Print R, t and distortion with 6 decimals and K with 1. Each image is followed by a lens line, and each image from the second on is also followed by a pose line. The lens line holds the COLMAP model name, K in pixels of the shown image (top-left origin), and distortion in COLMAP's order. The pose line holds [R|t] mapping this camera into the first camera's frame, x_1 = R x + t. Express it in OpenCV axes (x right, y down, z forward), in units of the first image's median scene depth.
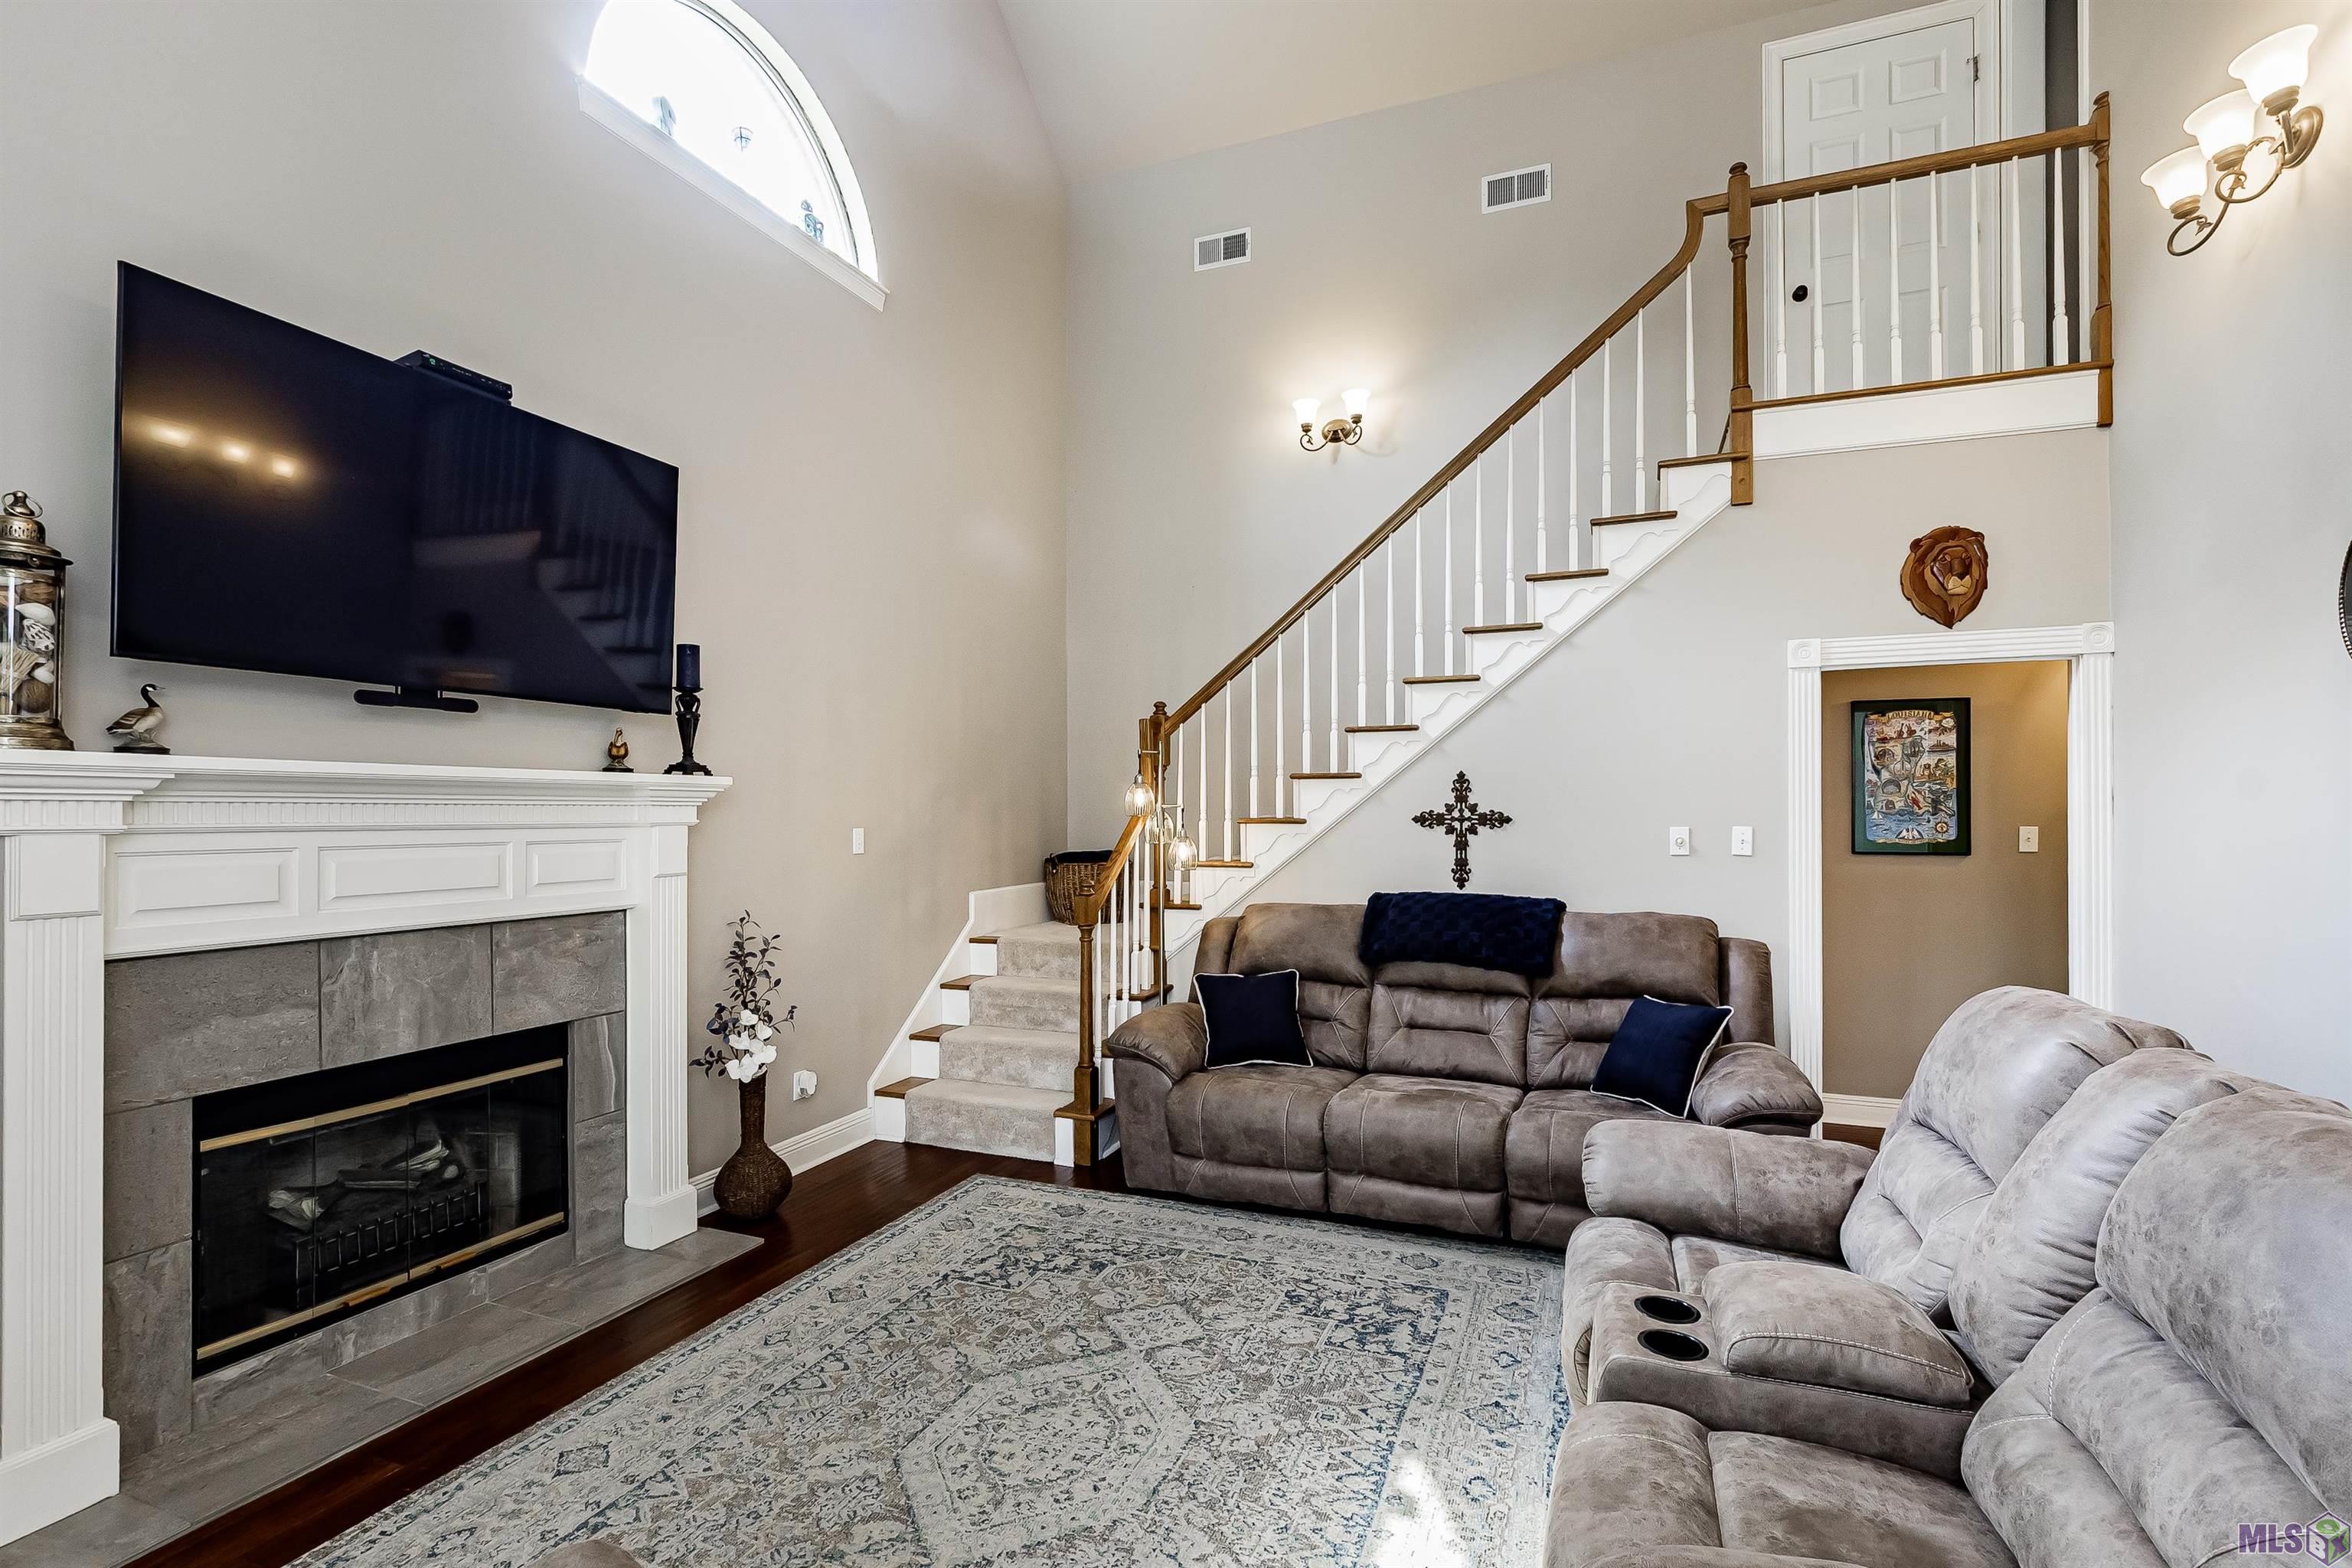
lens RADIAL K [[1071.0, 0, 1170.9], [0, 1071.0, 814.1], [0, 0, 1]] dist [-0.000622, -0.000577]
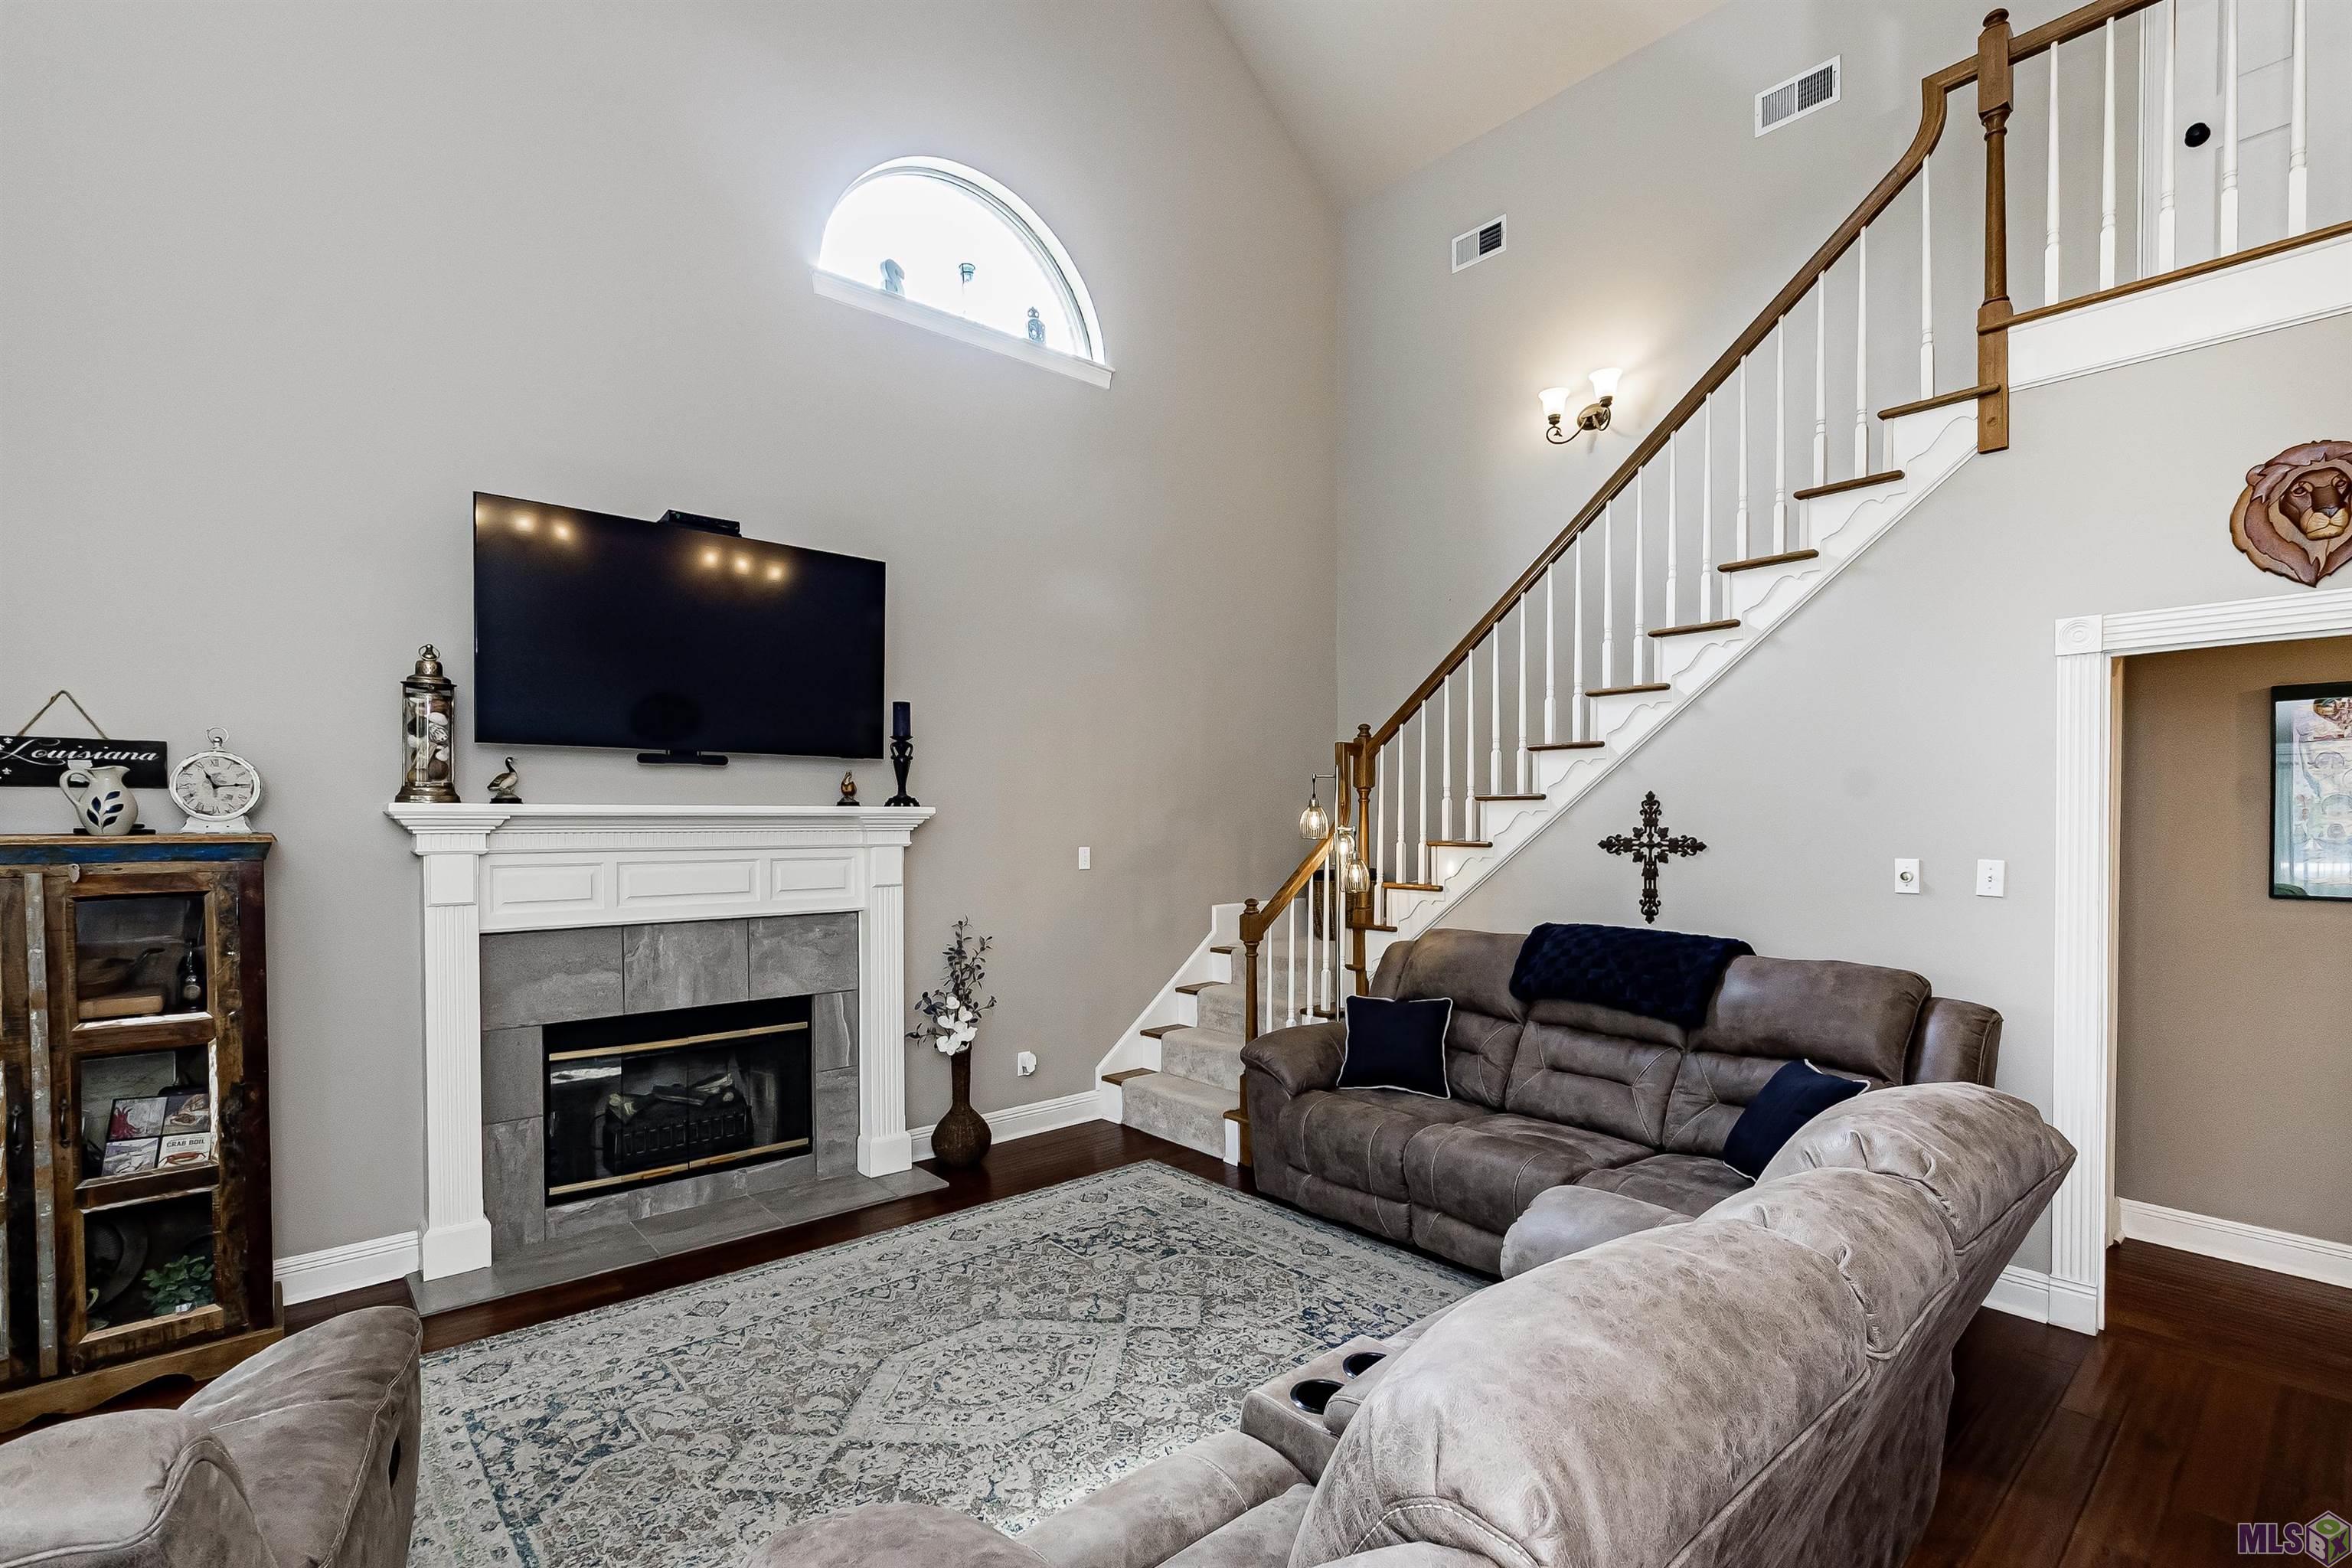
lens RADIAL K [[1067.9, 0, 1186.6], [0, 1067.9, 839.3], [0, 0, 1]] dist [0.000550, -0.000467]
pose [[0.893654, 0.008464, -0.448678, 0.440144], [-0.000344, 0.999835, 0.018177, -0.022074], [0.448757, -0.016089, 0.893509, 0.035498]]
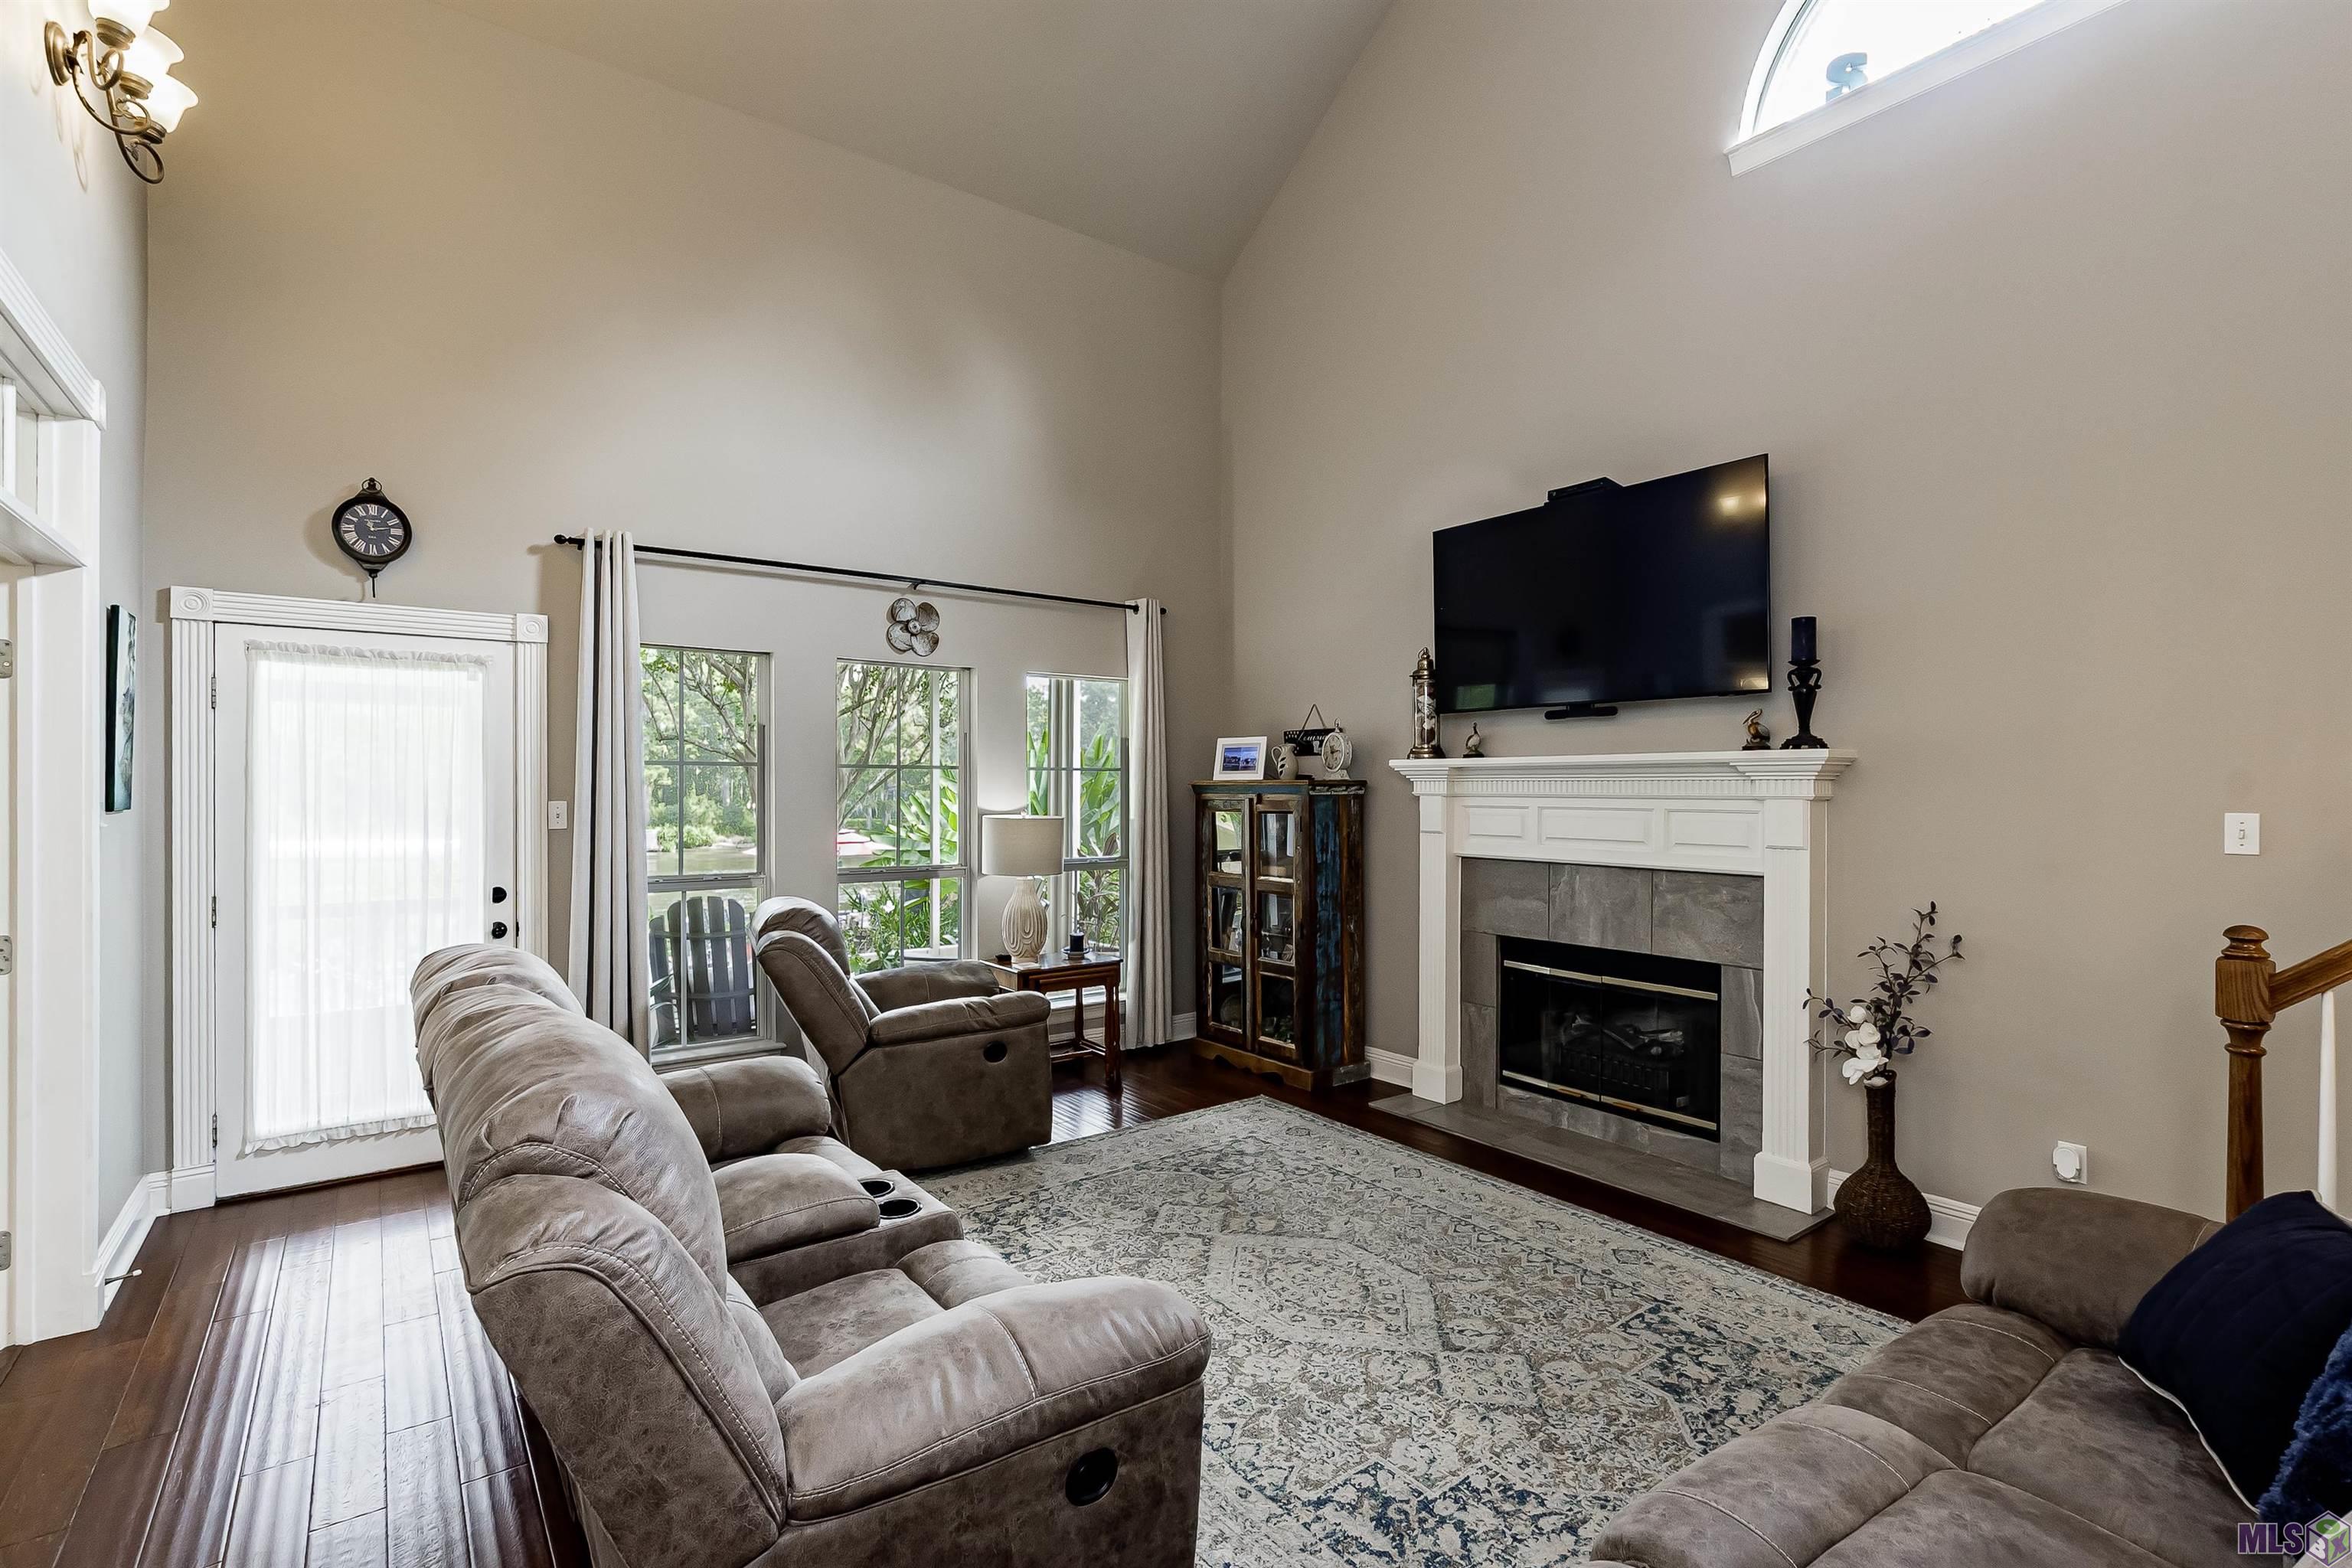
lens RADIAL K [[1076.1, 0, 1139.6], [0, 1076.1, 786.6], [0, 0, 1]] dist [-0.000374, -0.000022]
pose [[-0.535392, -0.001481, -0.844602, 0.777980], [-0.002422, 0.999997, -0.000218, 0.000449], [0.844600, 0.001929, -0.535394, 1.096391]]
